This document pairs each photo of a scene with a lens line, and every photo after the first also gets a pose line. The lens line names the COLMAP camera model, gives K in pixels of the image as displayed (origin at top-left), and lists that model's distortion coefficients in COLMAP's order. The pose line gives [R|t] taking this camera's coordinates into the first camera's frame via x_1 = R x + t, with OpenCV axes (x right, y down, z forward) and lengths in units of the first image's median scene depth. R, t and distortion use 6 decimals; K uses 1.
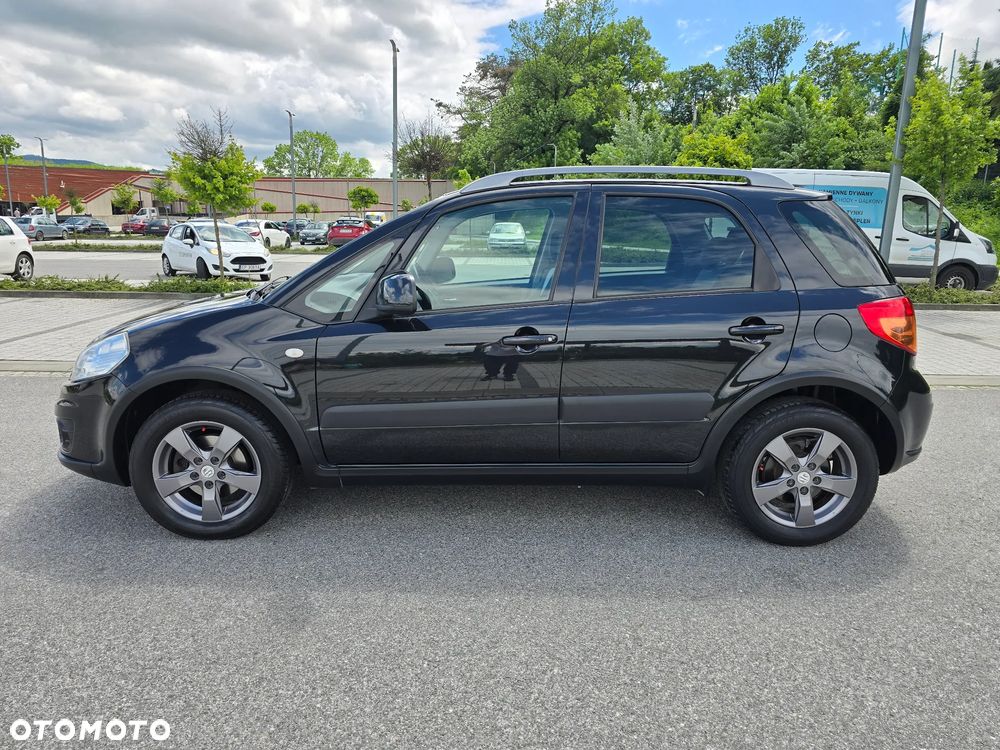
lens RADIAL K [[672.4, 0, 508.4], [0, 672.4, 370.7], [0, 0, 1]] dist [0.045115, -0.038215]
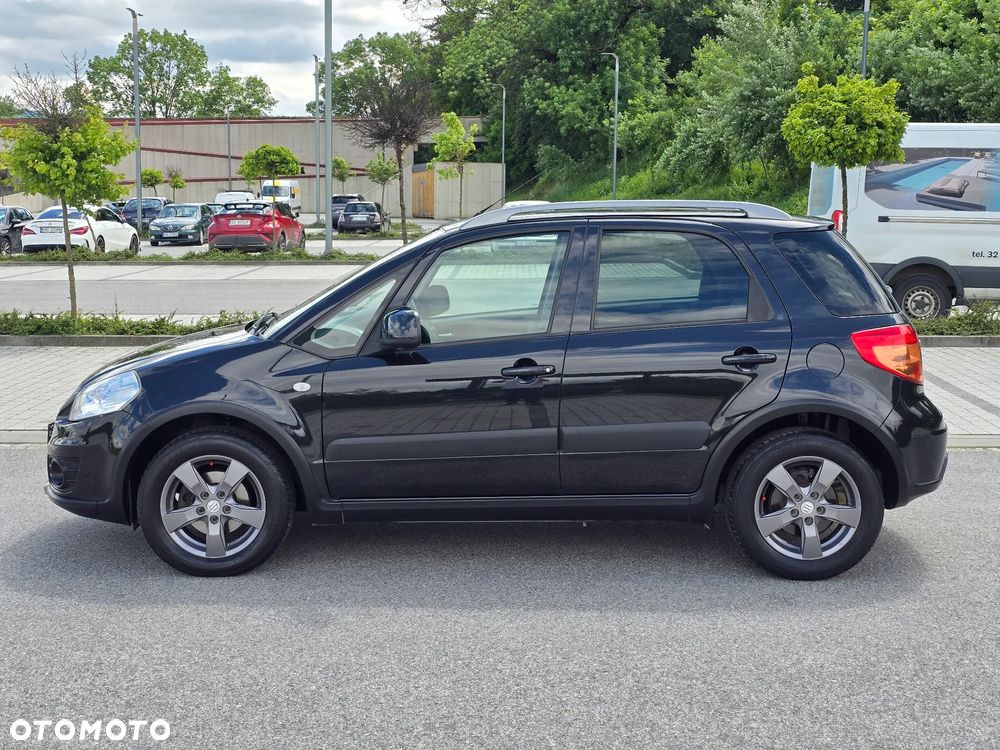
lens RADIAL K [[1345.8, 0, 501.6], [0, 1345.8, 369.5], [0, 0, 1]] dist [0.086081, 0.000000]
pose [[0.999598, -0.013166, -0.025098, 0.039719], [0.011004, 0.996369, -0.084425, 0.117513], [0.026119, 0.084115, 0.996114, -0.994387]]
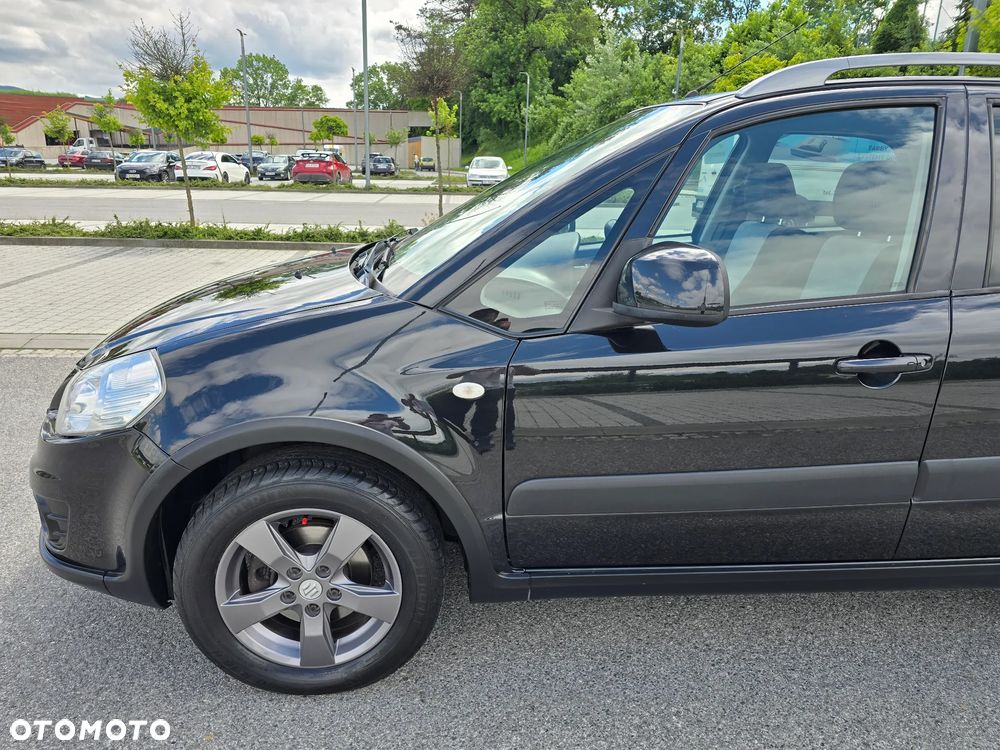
lens RADIAL K [[672.4, 0, 502.6], [0, 672.4, 373.8], [0, 0, 1]] dist [0.045115, -0.038215]
pose [[0.998625, -0.008783, 0.051672, -0.299012], [0.003970, 0.995703, 0.092519, -0.086212], [-0.052262, -0.092187, 0.994369, 0.418345]]
